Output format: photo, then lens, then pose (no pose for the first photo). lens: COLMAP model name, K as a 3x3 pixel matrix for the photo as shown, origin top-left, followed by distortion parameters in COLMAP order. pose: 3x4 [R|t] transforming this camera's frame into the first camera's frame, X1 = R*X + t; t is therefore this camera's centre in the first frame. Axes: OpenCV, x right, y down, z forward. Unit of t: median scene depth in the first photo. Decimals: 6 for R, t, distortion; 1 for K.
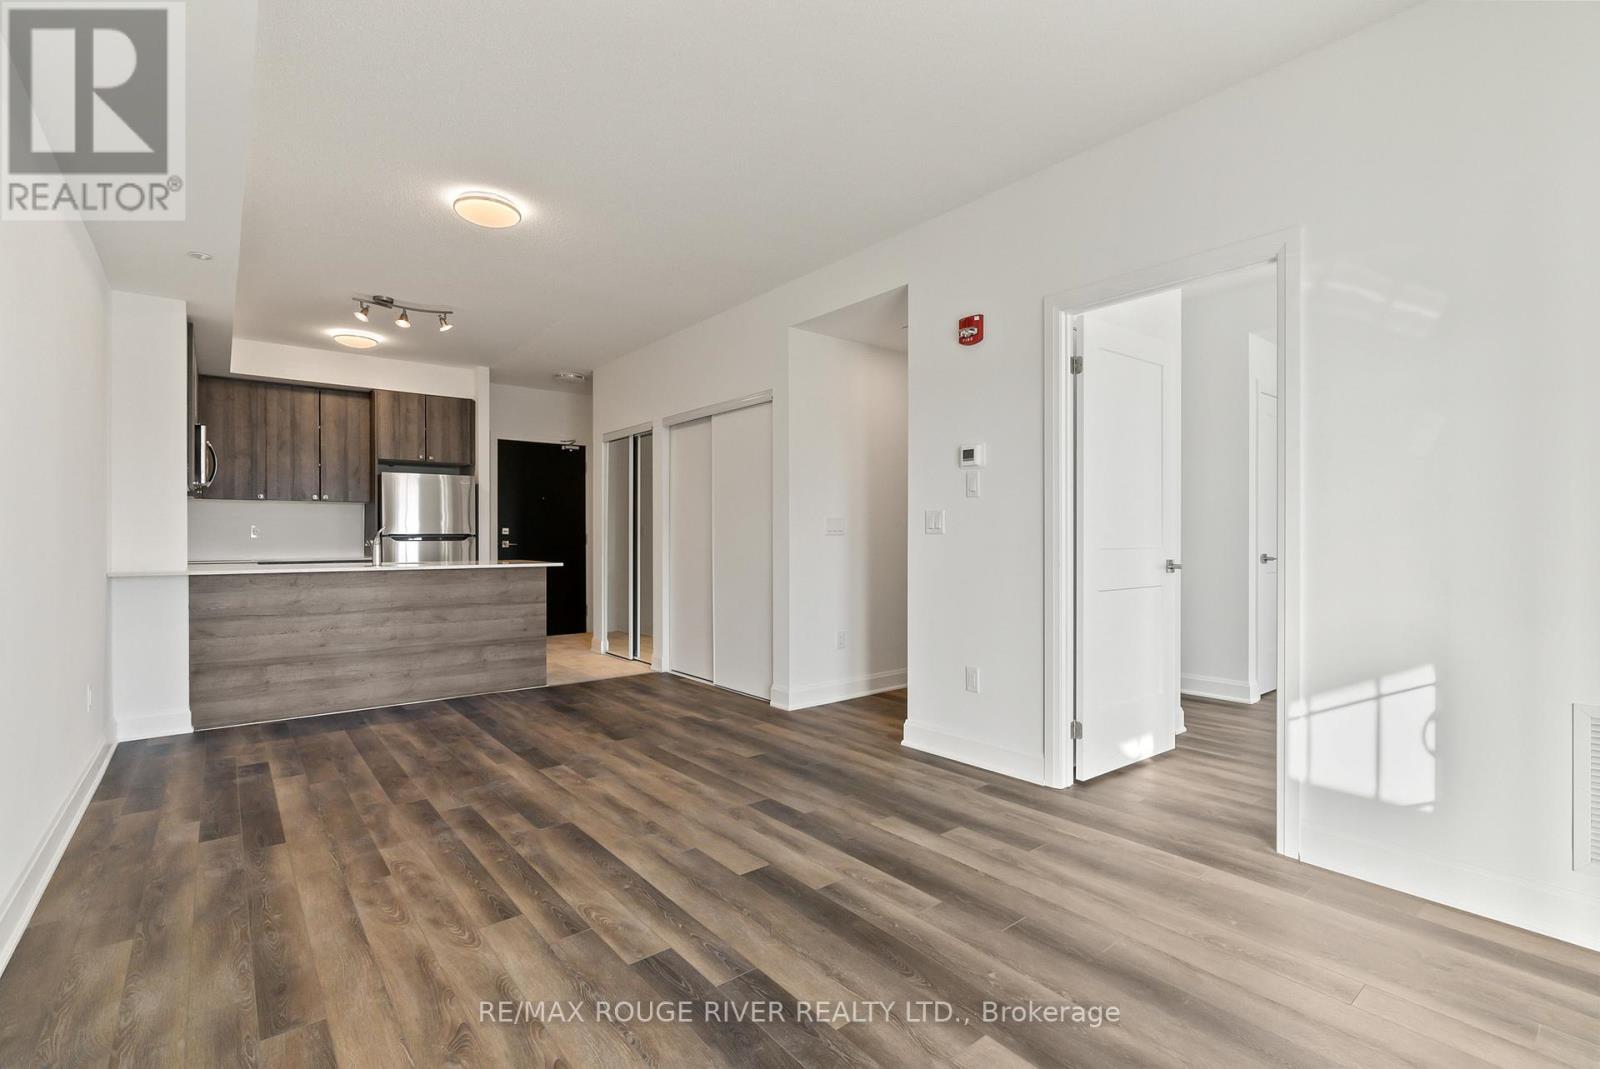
lens RADIAL K [[725.7, 0, 805.7], [0, 725.7, 538.4], [0, 0, 1]] dist [-0.014663, 0.005348]
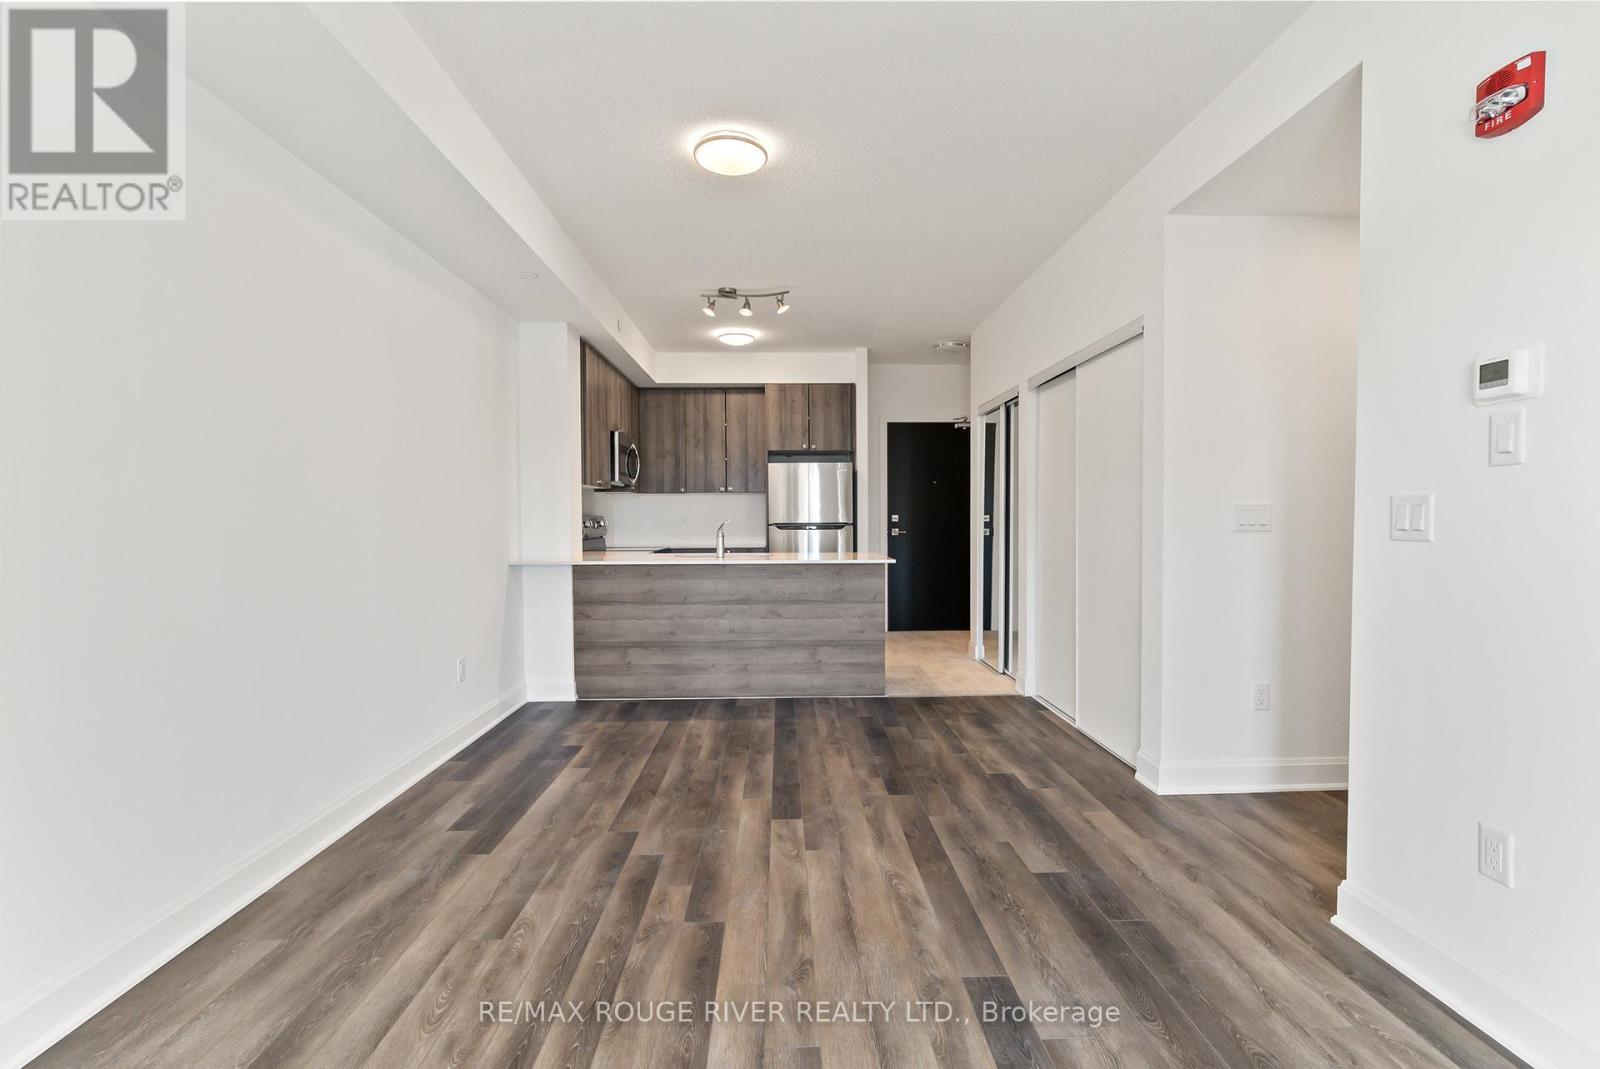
lens RADIAL K [[725.7, 0, 803.2], [0, 725.7, 535.7], [0, 0, 1]] dist [-0.014663, 0.005348]
pose [[0.795743, 0.012573, -0.605504, 0.122350], [0.002872, 0.999695, 0.024533, -0.019415], [0.605627, -0.021261, 0.795464, 0.290196]]
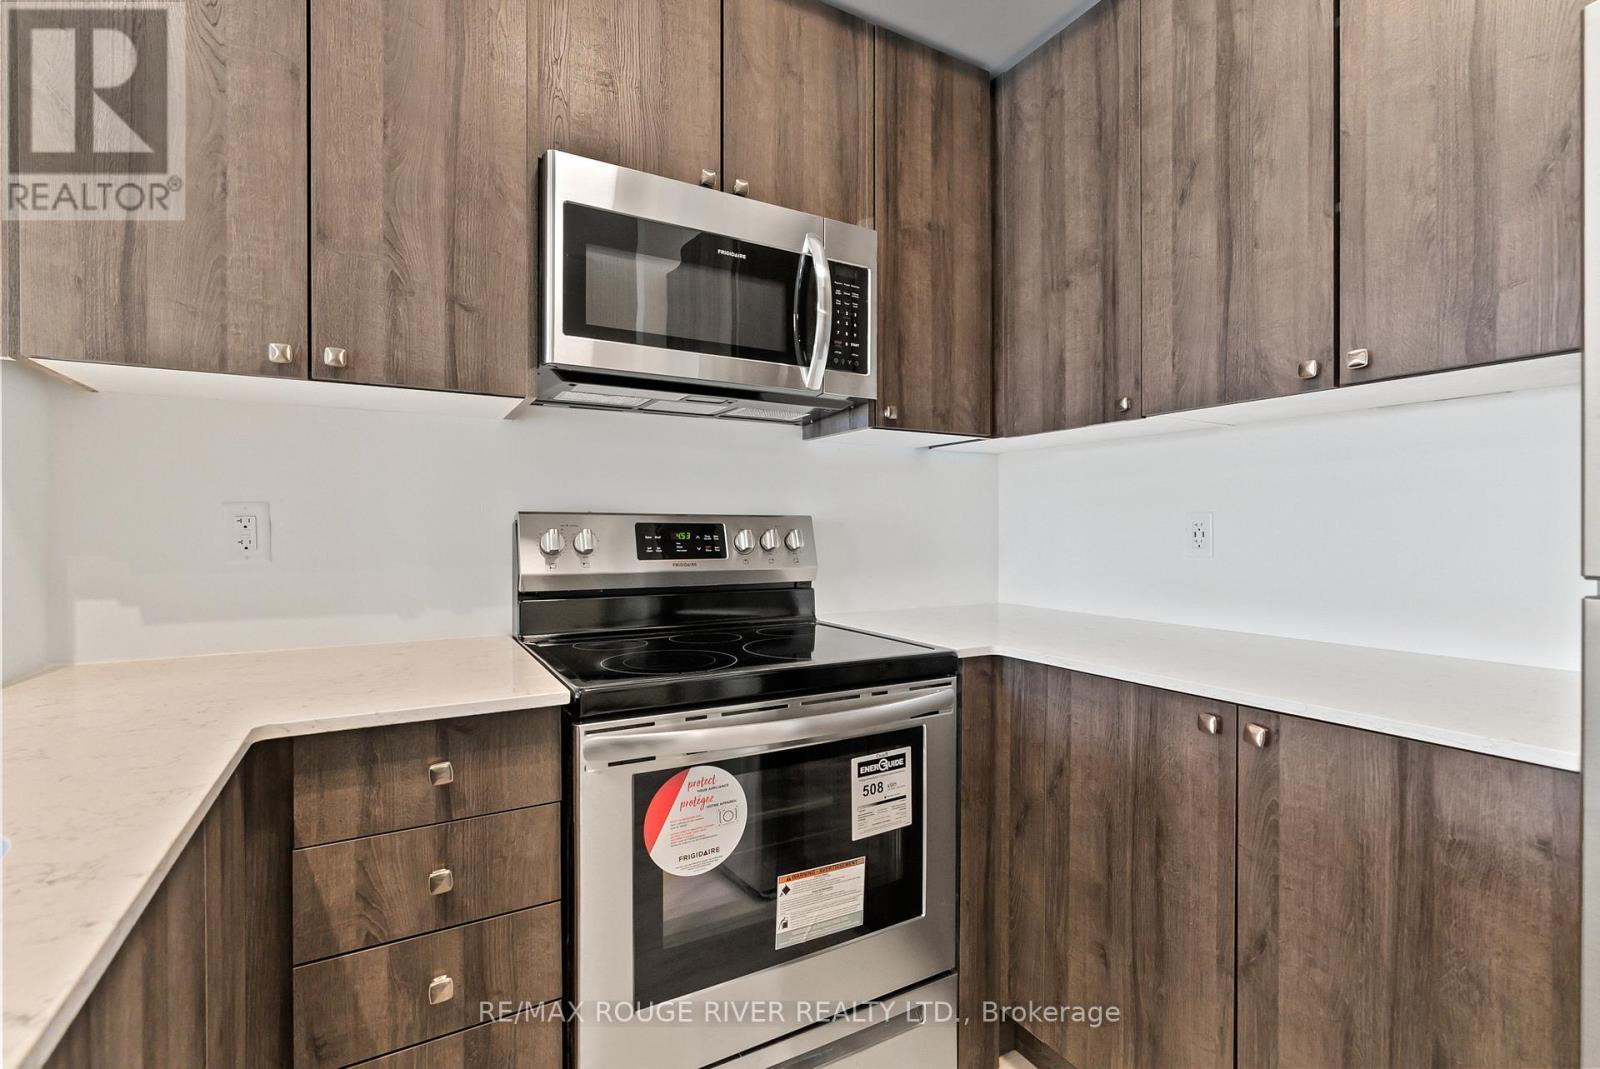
lens RADIAL K [[725.7, 0, 809.0], [0, 725.7, 533.7], [0, 0, 1]] dist [-0.014663, 0.005348]
pose [[-0.154070, 0.008914, -0.988020, -0.664412], [-0.002166, 0.999954, 0.009360, -0.017448], [0.988058, 0.003582, -0.154044, 1.302199]]
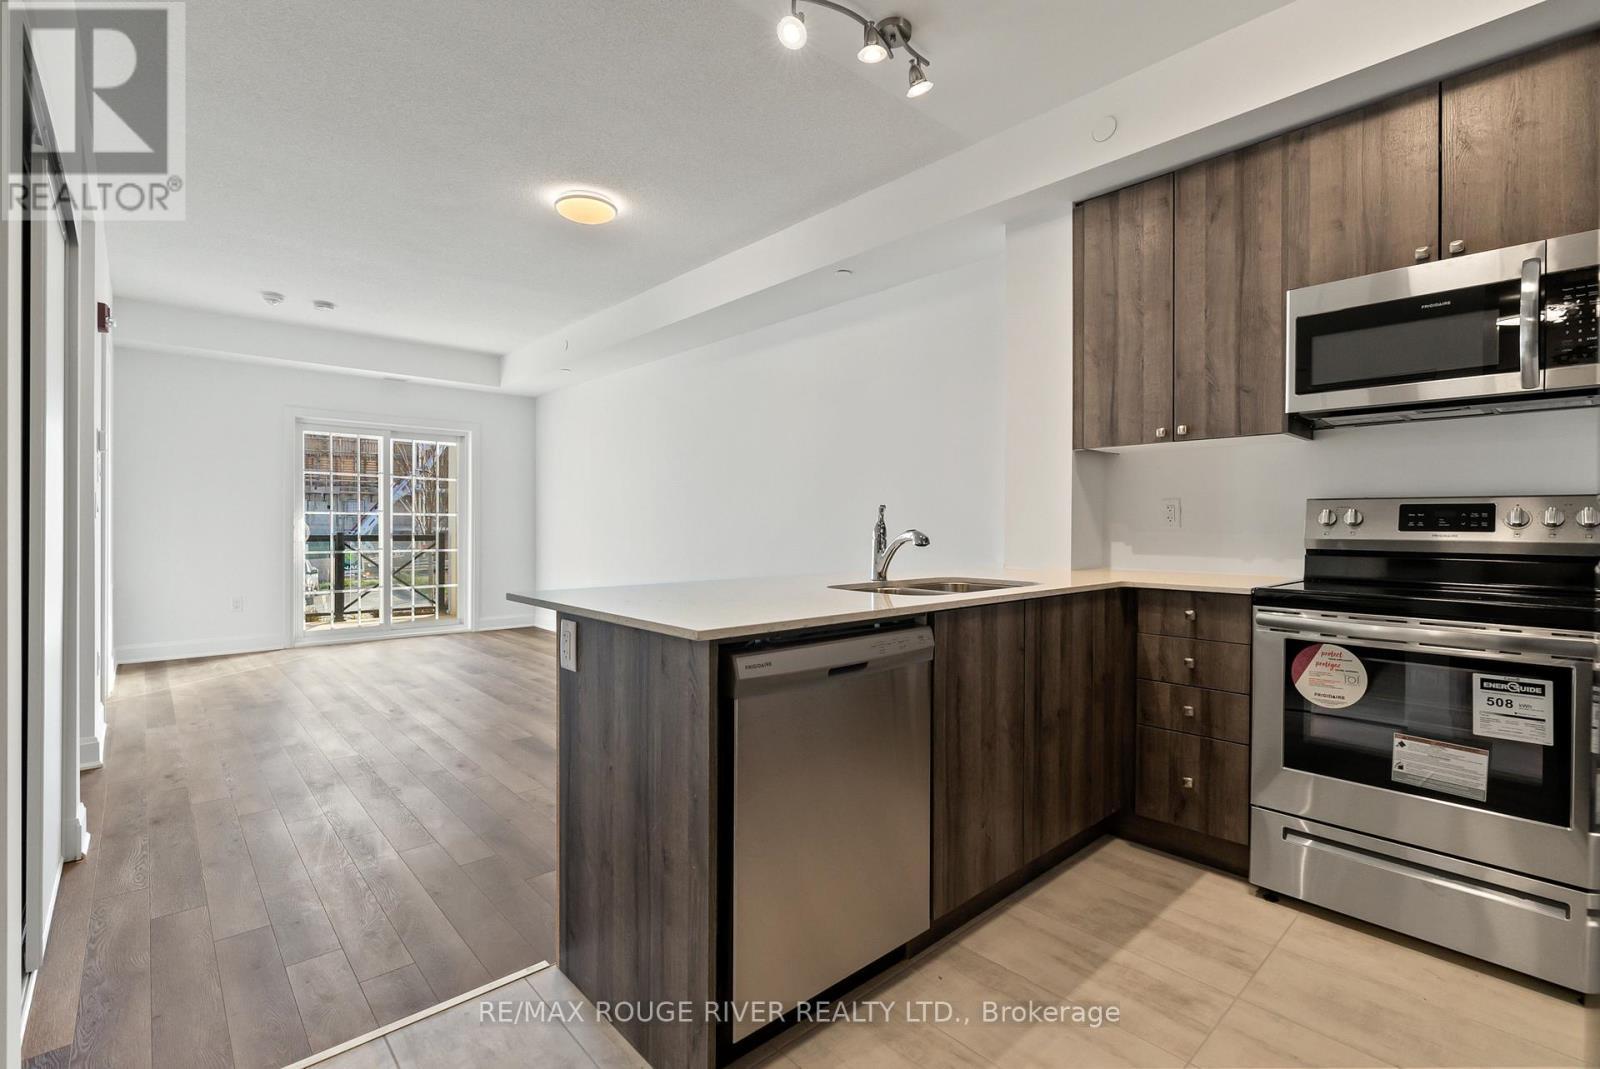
lens RADIAL K [[725.7, 0, 807.2], [0, 725.7, 529.0], [0, 0, 1]] dist [-0.014663, 0.005348]
pose [[-0.997966, -0.001645, -0.063727, -0.561181], [-0.002199, 0.999960, 0.008619, -0.004443], [0.063711, 0.008742, -0.997930, 1.662274]]
